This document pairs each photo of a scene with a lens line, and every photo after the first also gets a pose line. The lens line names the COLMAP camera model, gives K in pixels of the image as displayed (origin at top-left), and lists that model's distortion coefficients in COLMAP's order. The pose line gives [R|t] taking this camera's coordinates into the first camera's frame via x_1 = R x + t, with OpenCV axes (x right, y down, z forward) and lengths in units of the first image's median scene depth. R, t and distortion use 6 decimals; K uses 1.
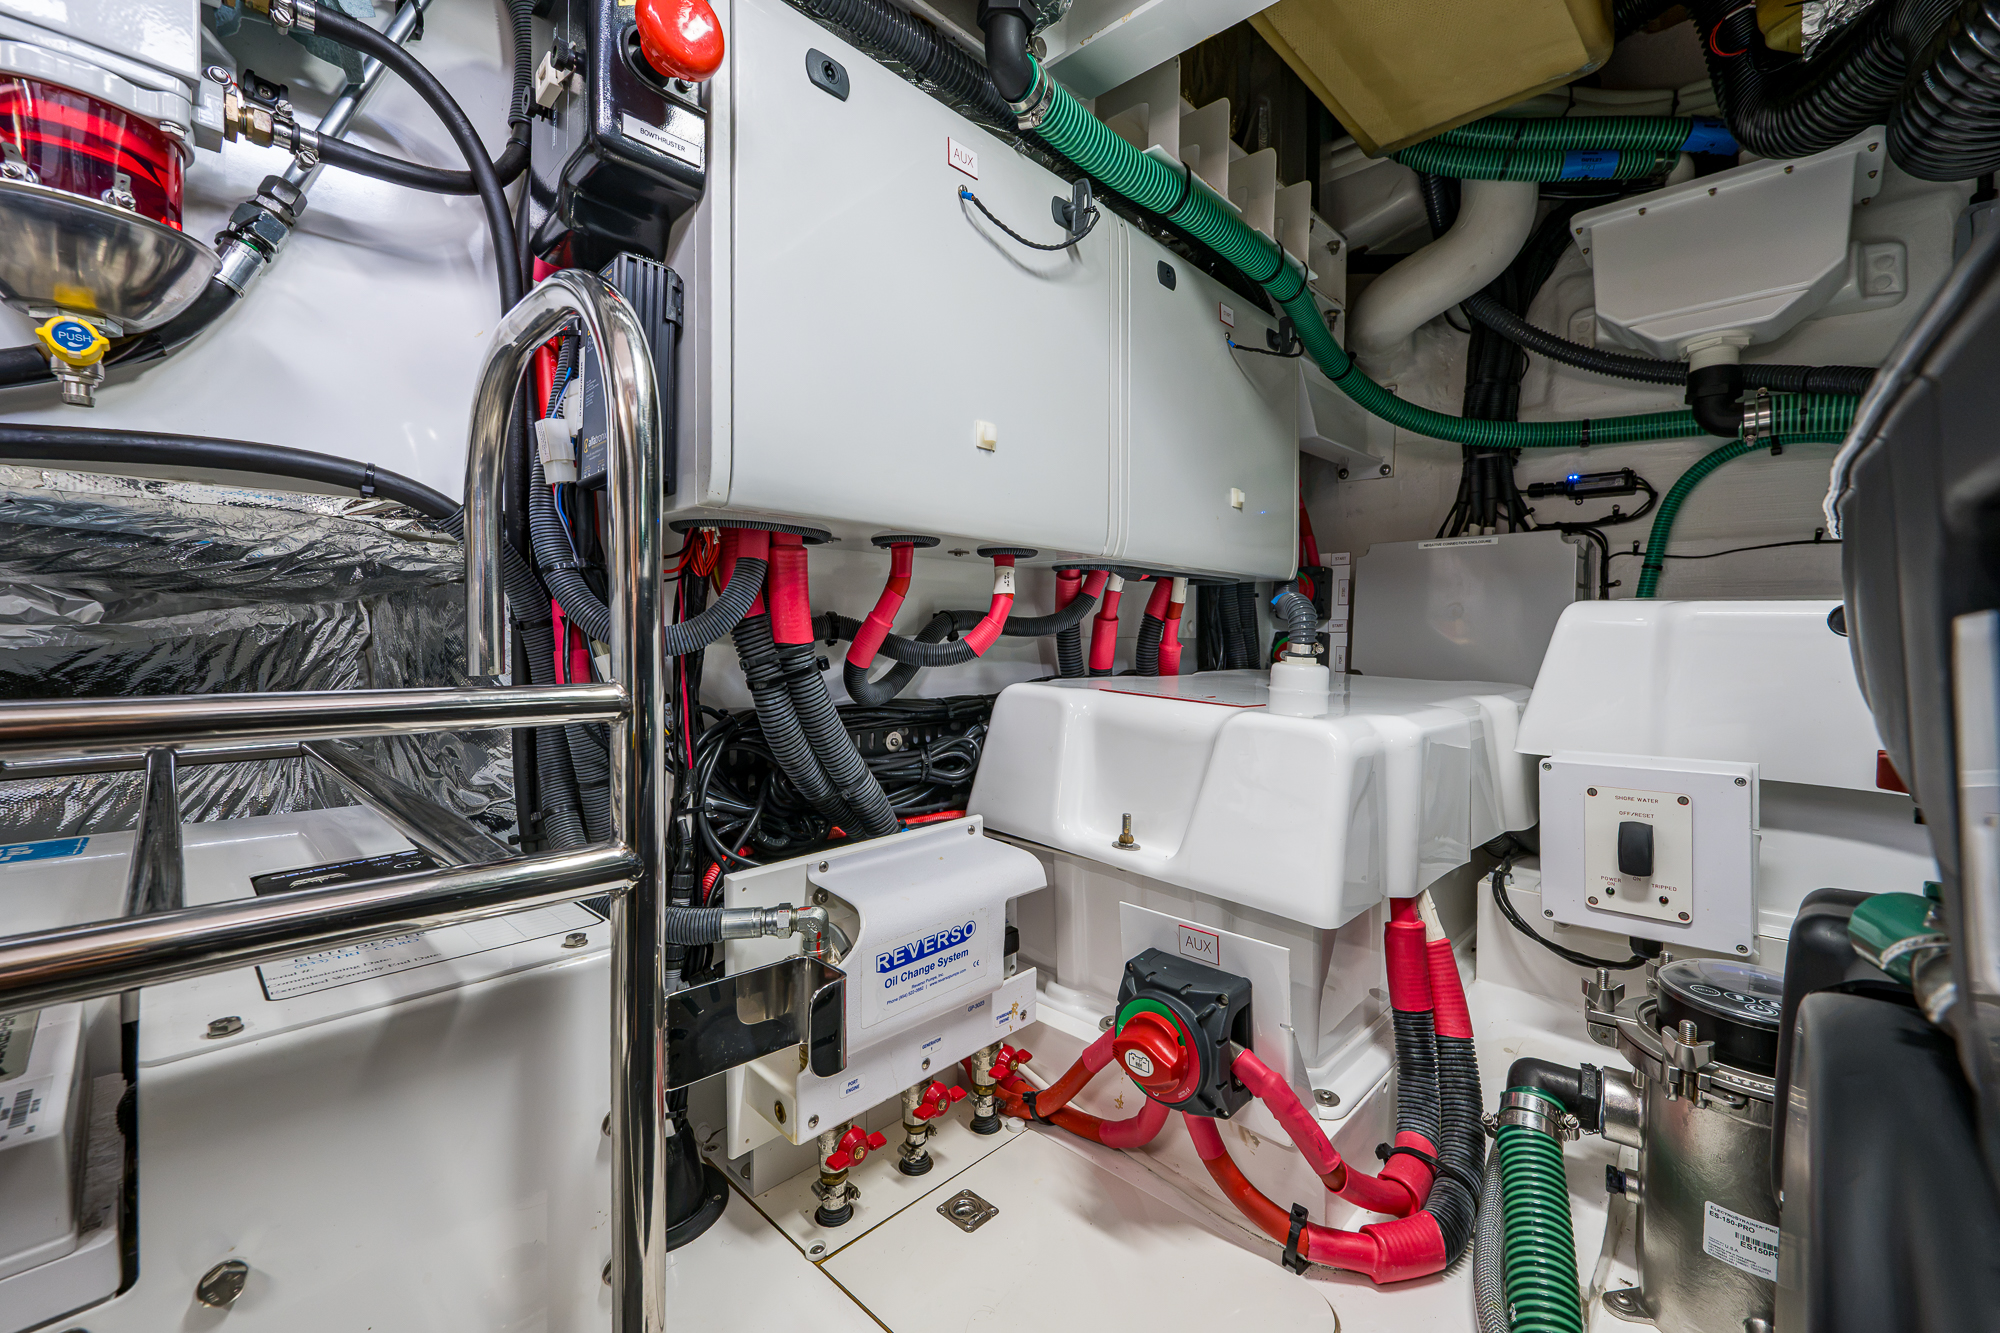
lens RADIAL K [[826.1, 0, 997.0], [0, 826.1, 642.5], [0, 0, 1]] dist [-0.001707, -0.000316]
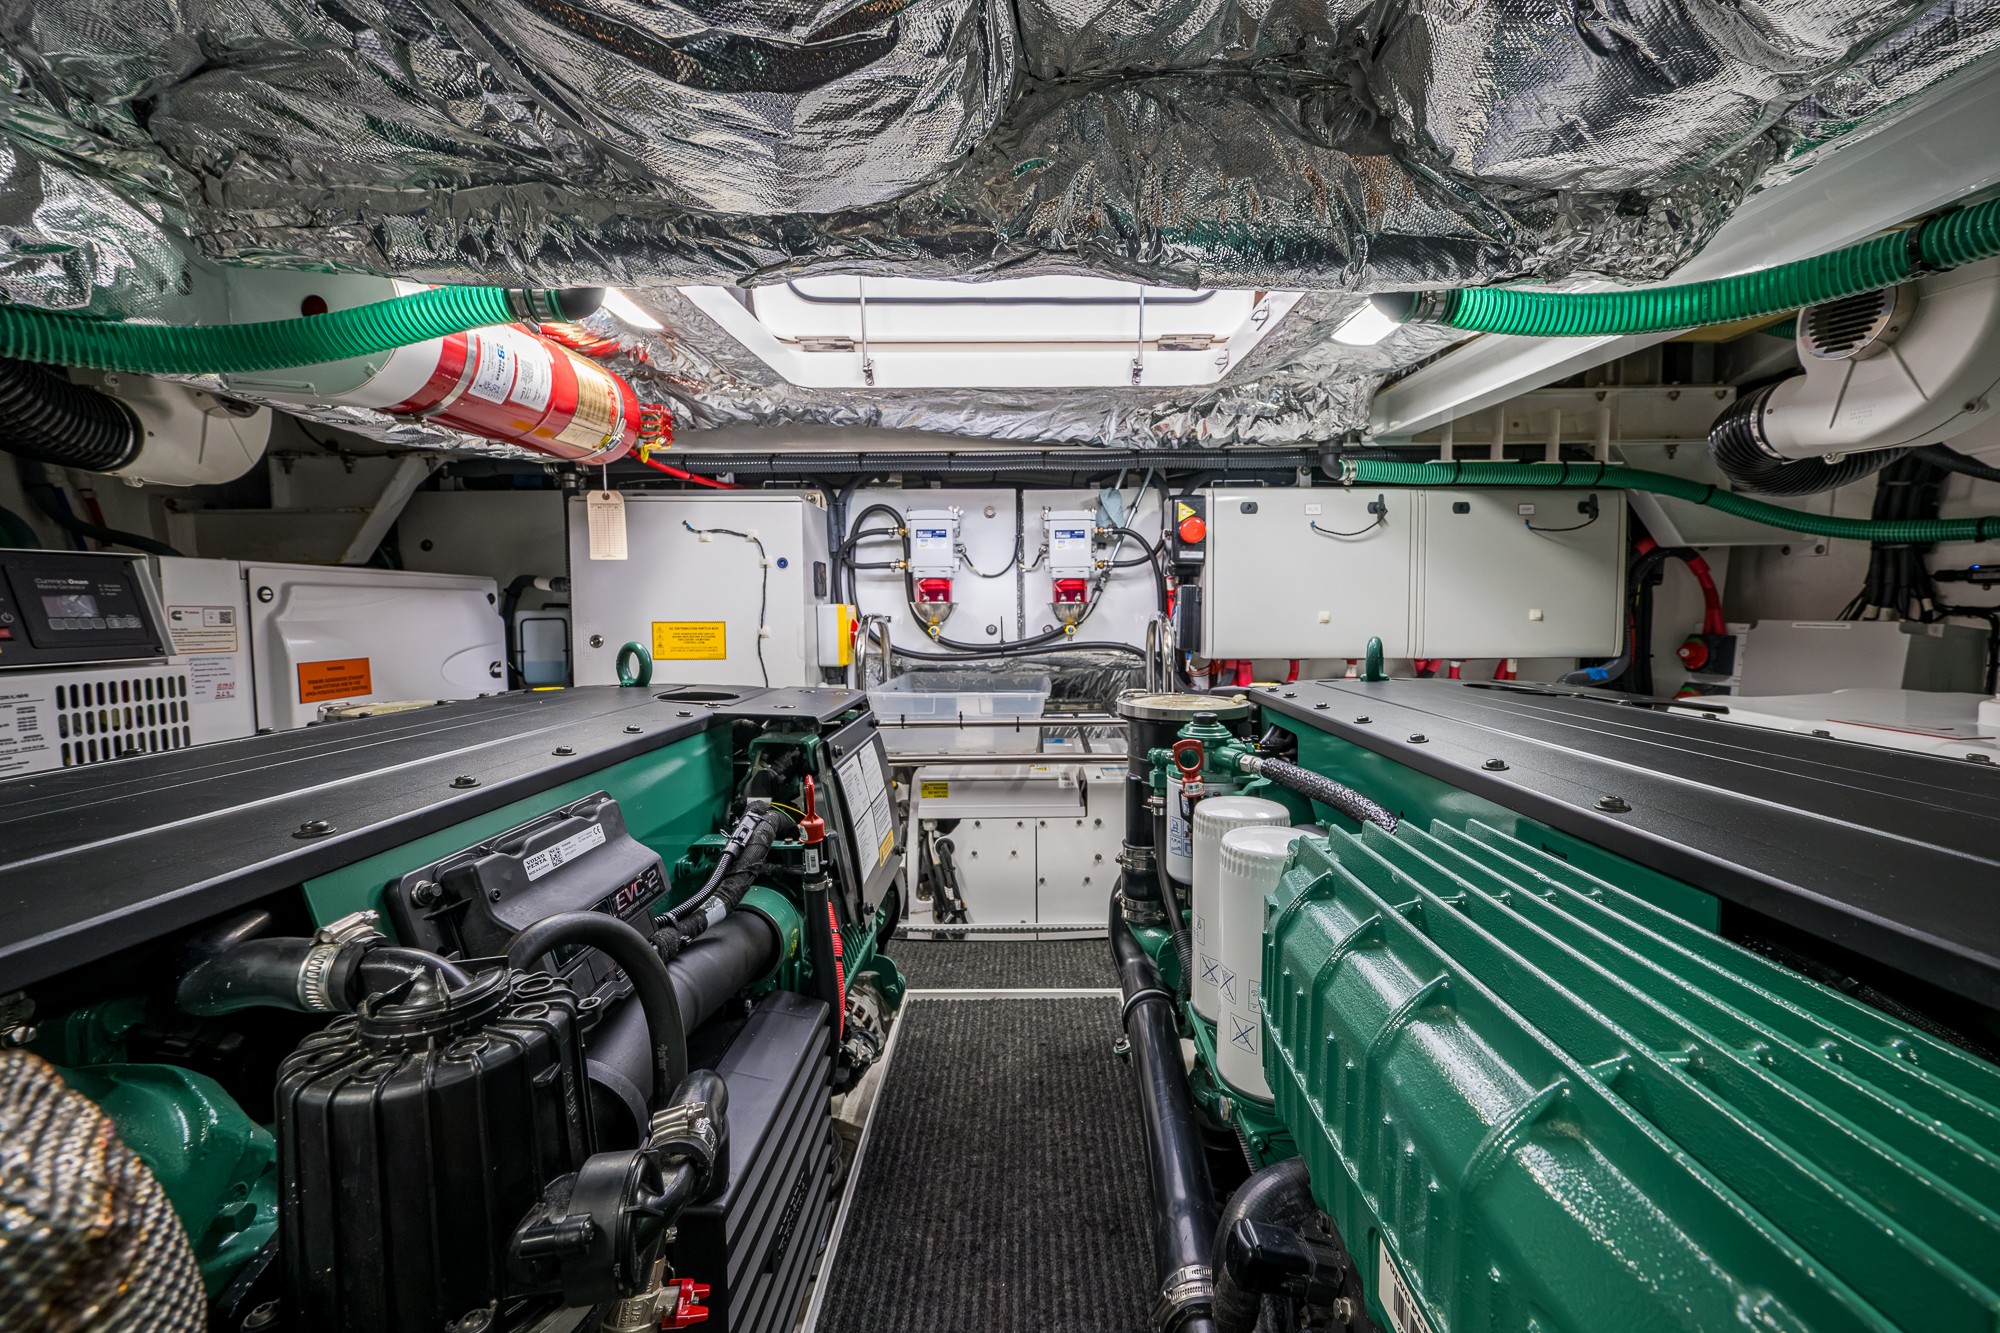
lens RADIAL K [[835.5, 0, 1041.5], [0, 835.5, 682.3], [0, 0, 1]] dist [-0.000249, -0.000152]
pose [[0.705839, 0.060544, -0.705781, 0.849259], [0.004050, 0.995980, 0.089489, -0.208486], [0.708361, -0.066023, 0.702756, -0.990551]]
